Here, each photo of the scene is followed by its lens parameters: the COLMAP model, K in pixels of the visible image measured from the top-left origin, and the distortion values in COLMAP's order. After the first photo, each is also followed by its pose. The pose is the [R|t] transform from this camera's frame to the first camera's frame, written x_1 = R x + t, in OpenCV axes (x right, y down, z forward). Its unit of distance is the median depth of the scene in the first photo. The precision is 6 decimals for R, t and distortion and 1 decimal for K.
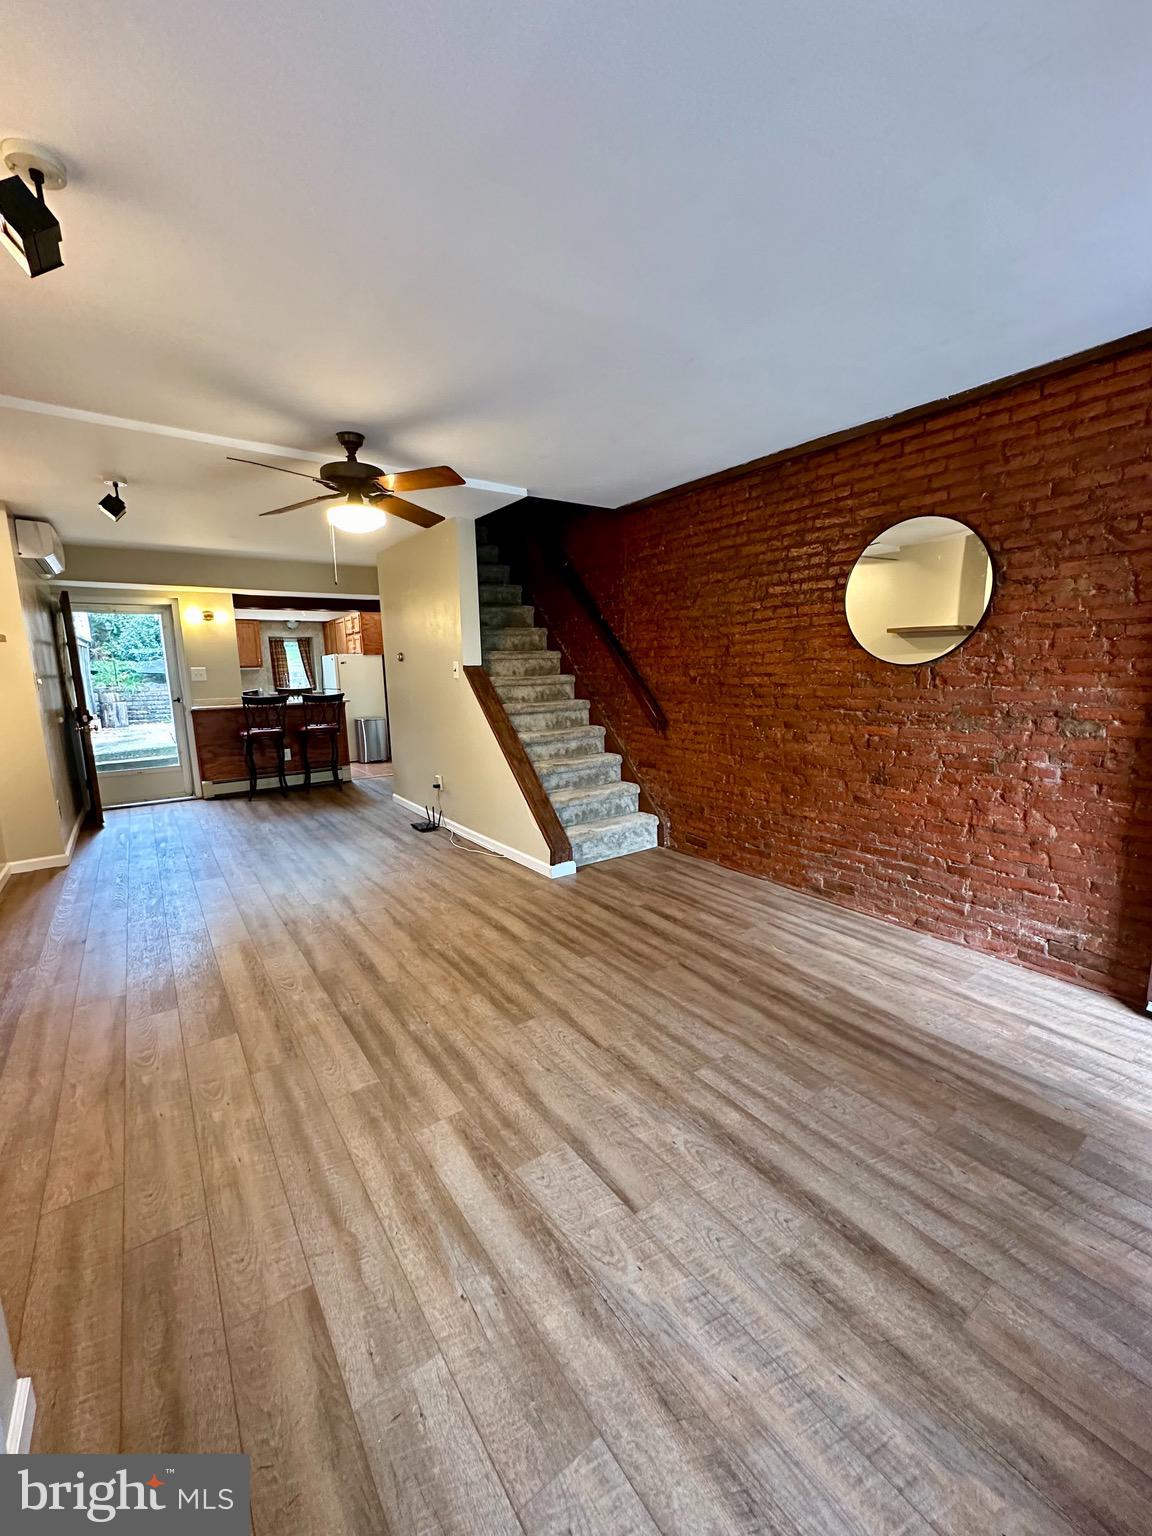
lens RADIAL K [[611.4, 0, 573.8], [0, 611.4, 767.1], [0, 0, 1]] dist [-0.003699, 0.000883]
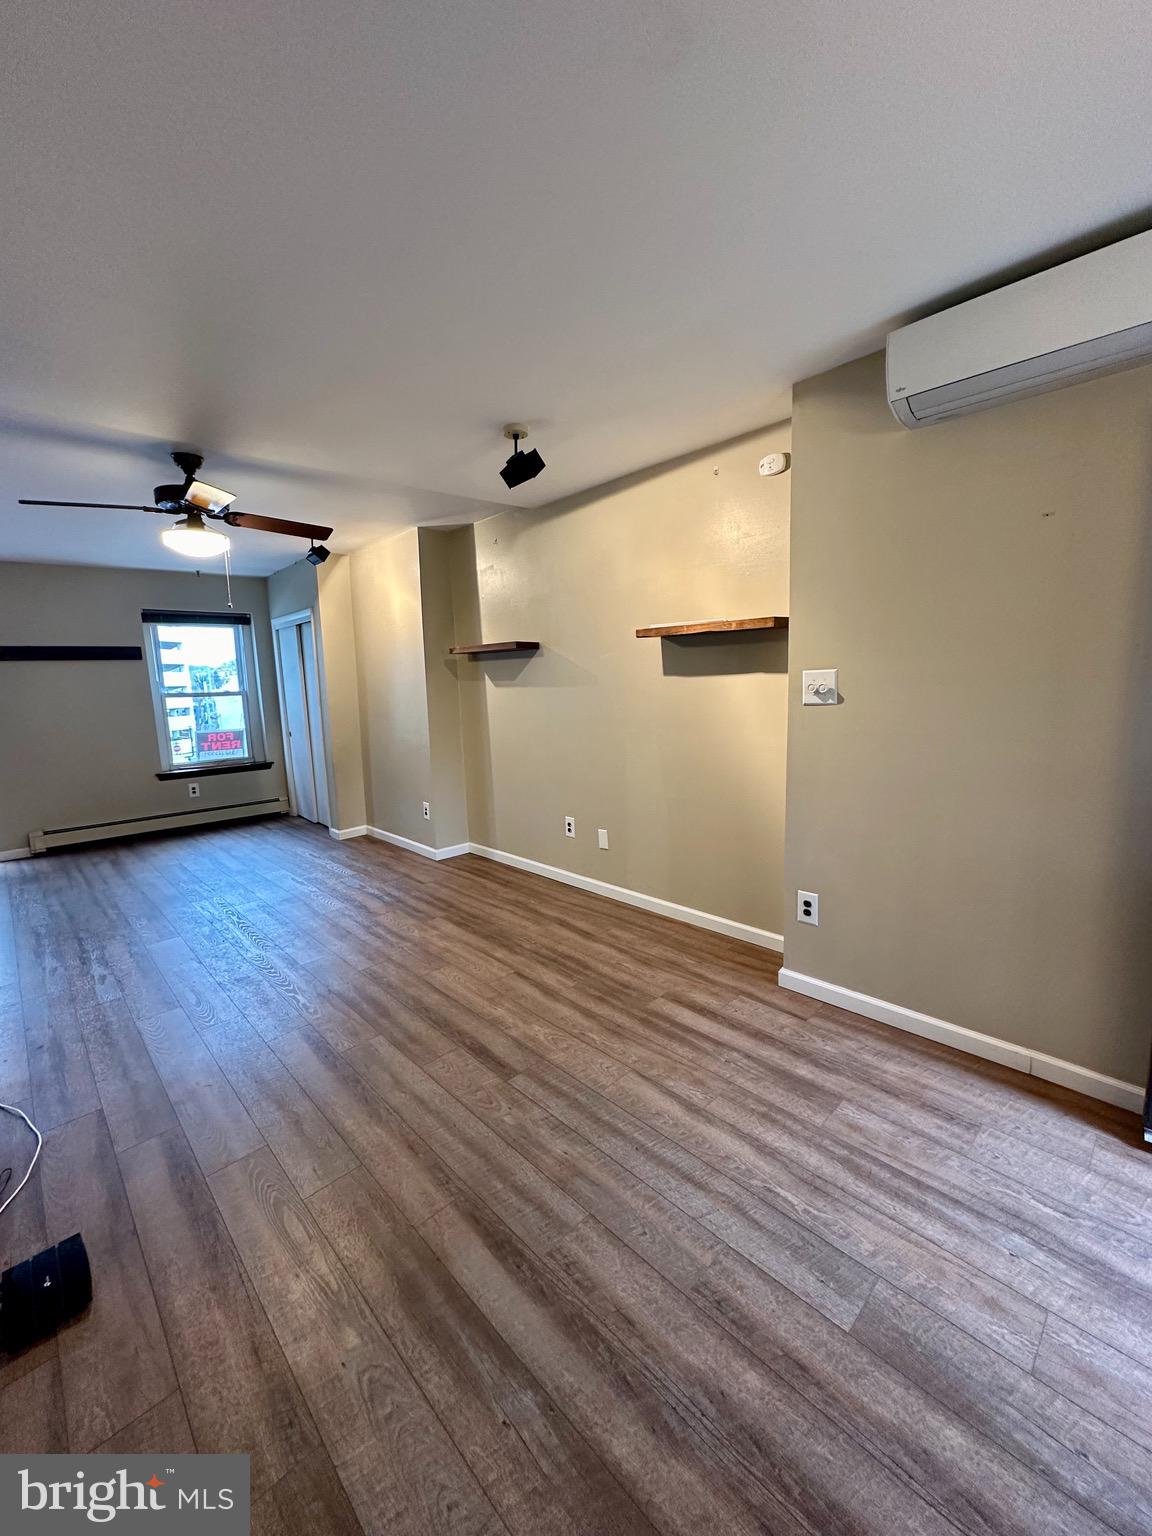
lens RADIAL K [[611.4, 0, 574.4], [0, 611.4, 765.1], [0, 0, 1]] dist [-0.003699, 0.000883]
pose [[-0.988366, 0.072776, -0.133554, -0.598329], [0.029253, 0.952658, 0.302635, -0.261823], [0.149256, 0.295207, -0.943703, 1.595037]]
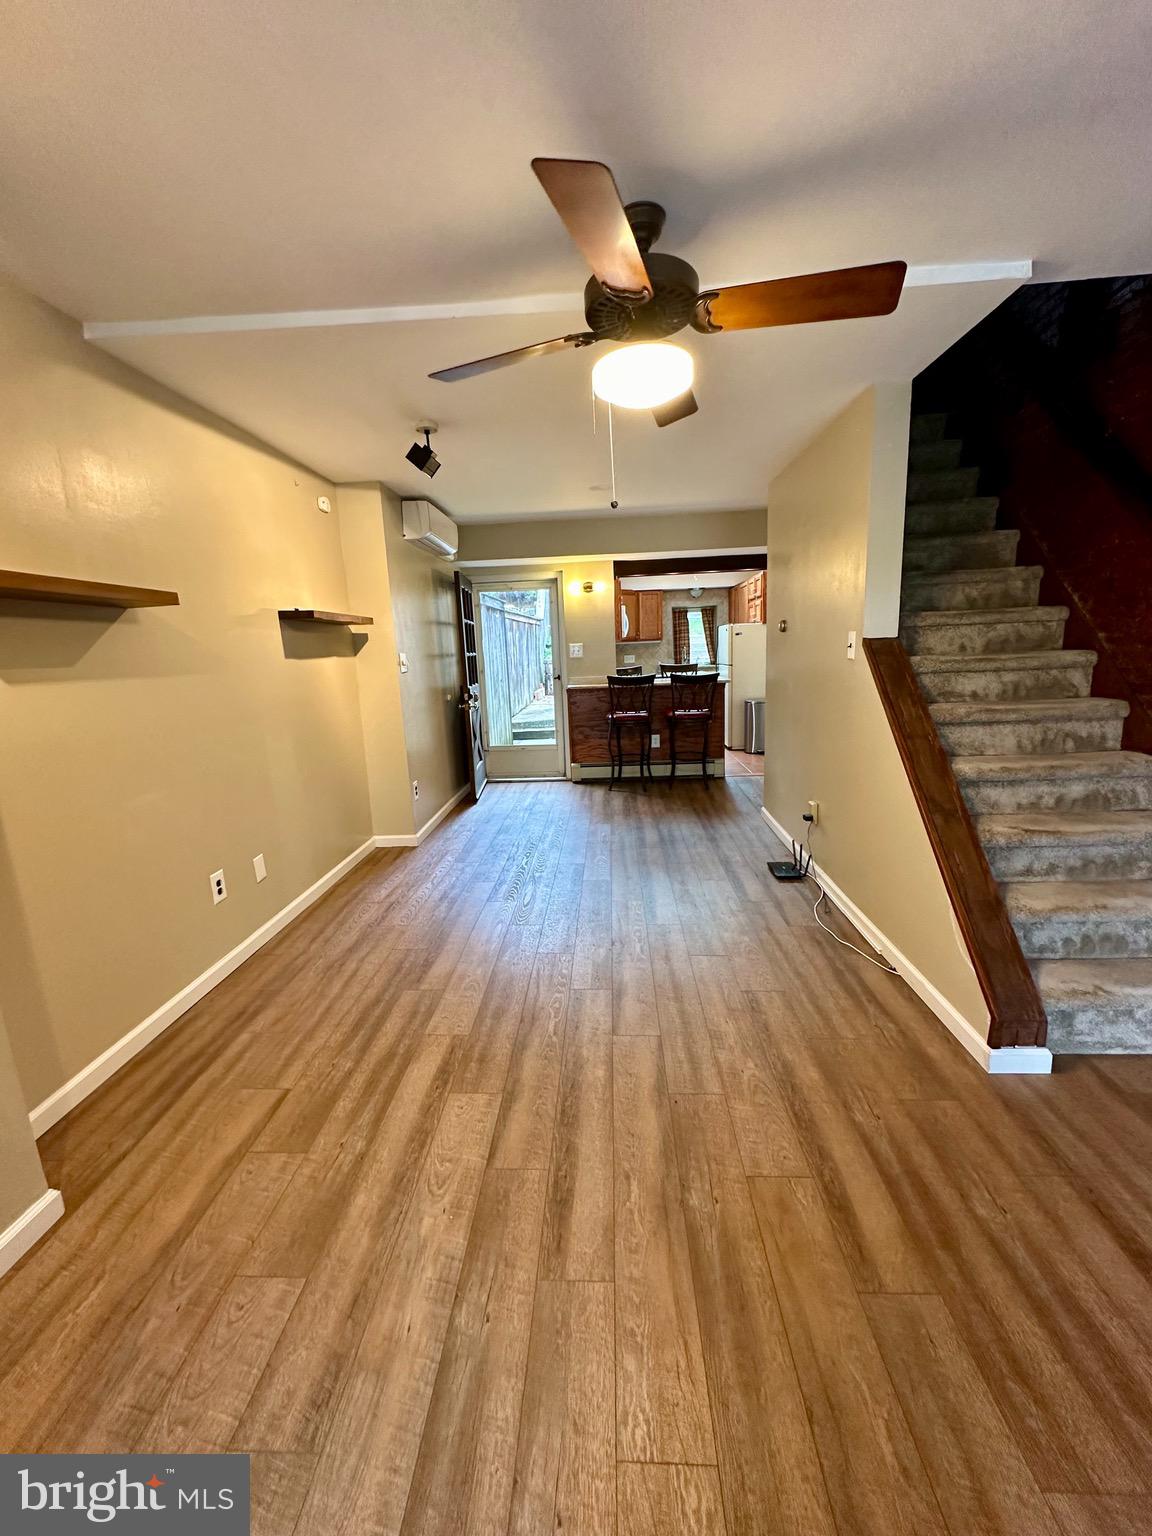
lens RADIAL K [[611.4, 0, 575.9], [0, 611.4, 766.1], [0, 0, 1]] dist [-0.003699, 0.000883]
pose [[0.780651, 0.109309, -0.615334, -0.018938], [-0.078331, 0.993935, 0.077189, -0.074456], [0.620039, -0.012058, 0.784478, 0.398889]]
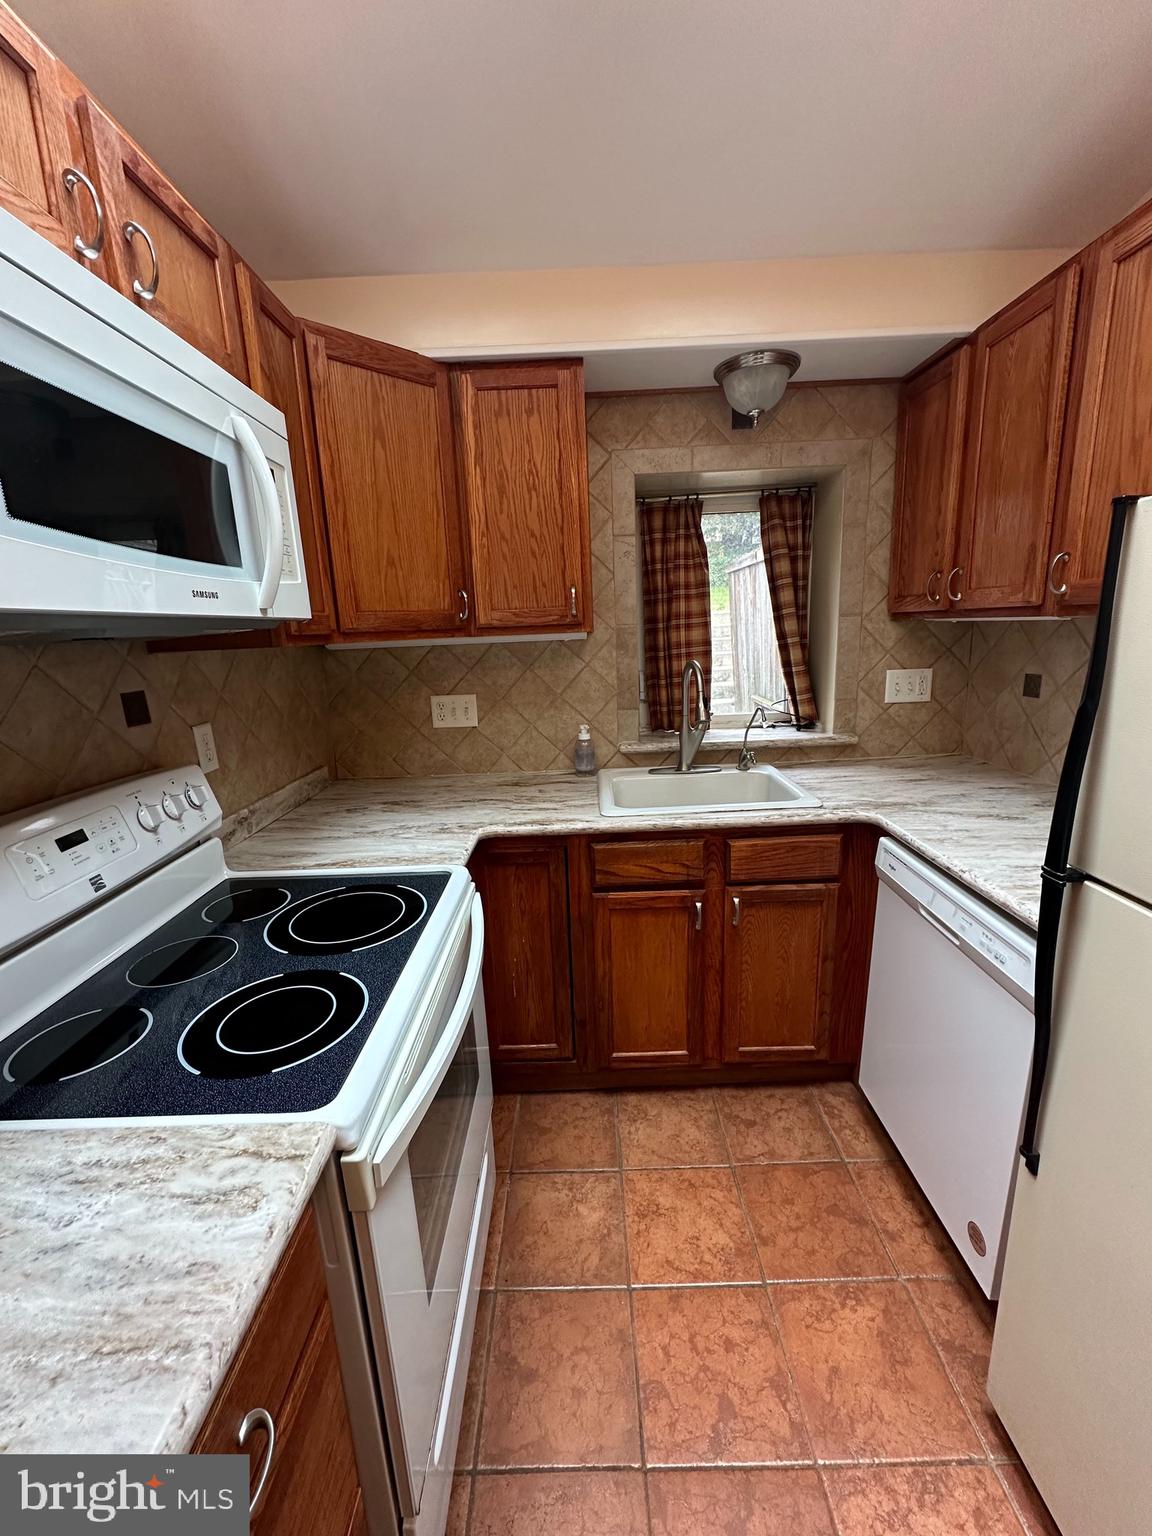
lens RADIAL K [[611.4, 0, 578.0], [0, 611.4, 766.1], [0, 0, 1]] dist [-0.003699, 0.000883]
pose [[0.812848, 0.118522, -0.570290, -0.941075], [-0.071056, 0.991944, 0.104876, -0.334271], [0.578126, -0.044726, 0.814721, 1.987033]]
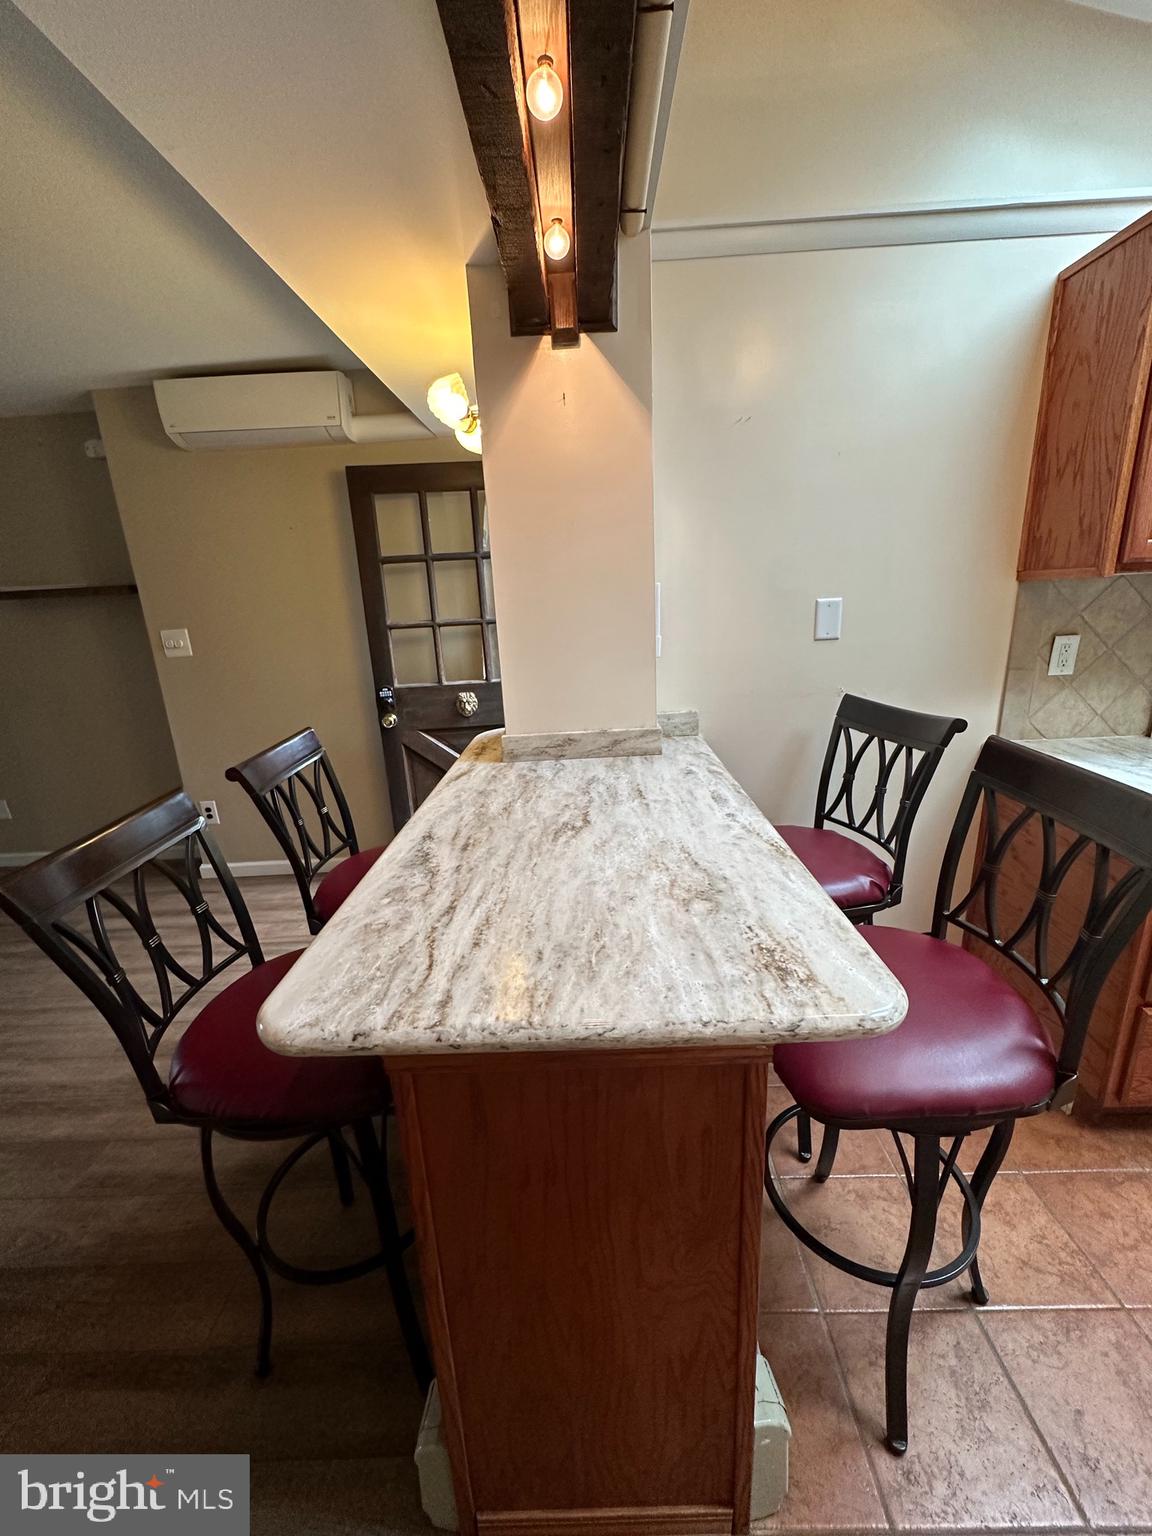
lens RADIAL K [[611.4, 0, 568.4], [0, 611.4, 765.6], [0, 0, 1]] dist [-0.003699, 0.000883]
pose [[-0.592322, 0.267742, -0.759913, -0.586674], [-0.067013, 0.923531, 0.377624, -0.326972], [0.802909, 0.274599, -0.529086, 1.889954]]
